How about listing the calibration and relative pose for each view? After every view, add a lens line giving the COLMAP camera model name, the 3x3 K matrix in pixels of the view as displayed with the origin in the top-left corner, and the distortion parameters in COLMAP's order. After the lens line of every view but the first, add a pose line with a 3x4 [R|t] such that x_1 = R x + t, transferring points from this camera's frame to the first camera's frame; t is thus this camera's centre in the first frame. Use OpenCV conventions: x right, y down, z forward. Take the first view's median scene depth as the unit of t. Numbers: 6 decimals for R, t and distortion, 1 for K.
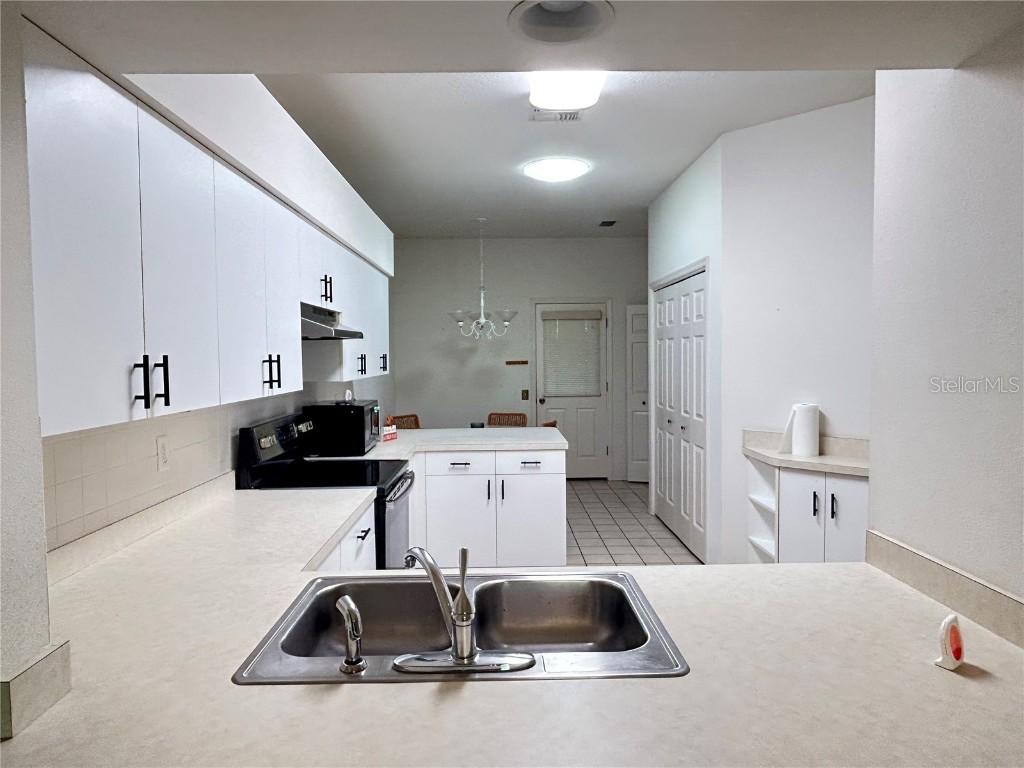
lens RADIAL K [[645.4, 0, 512.0], [0, 645.4, 384.0], [0, 0, 1]] dist [-0.001592, -0.001501]
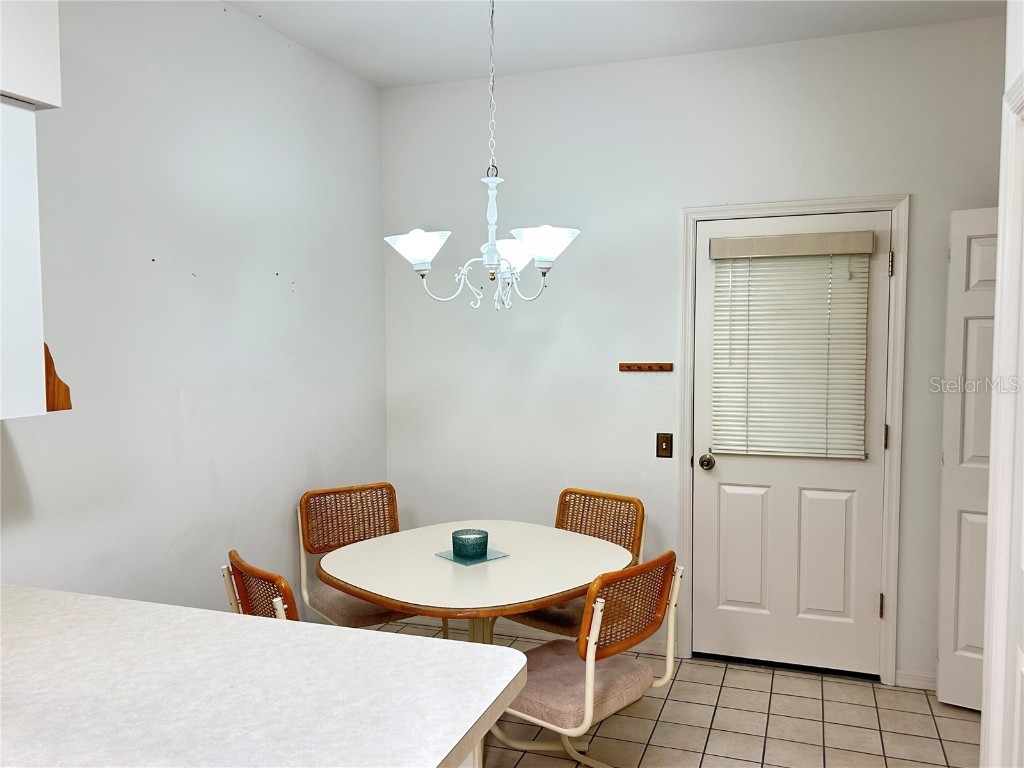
lens RADIAL K [[823.2, 0, 512.0], [0, 823.2, 384.0], [0, 0, 1]] dist [0.047316, -0.050036]
pose [[0.935444, 0.029678, -0.352227, 0.112891], [-0.019914, 0.999311, 0.031312, -0.036879], [0.352914, -0.022276, 0.935391, 0.477264]]
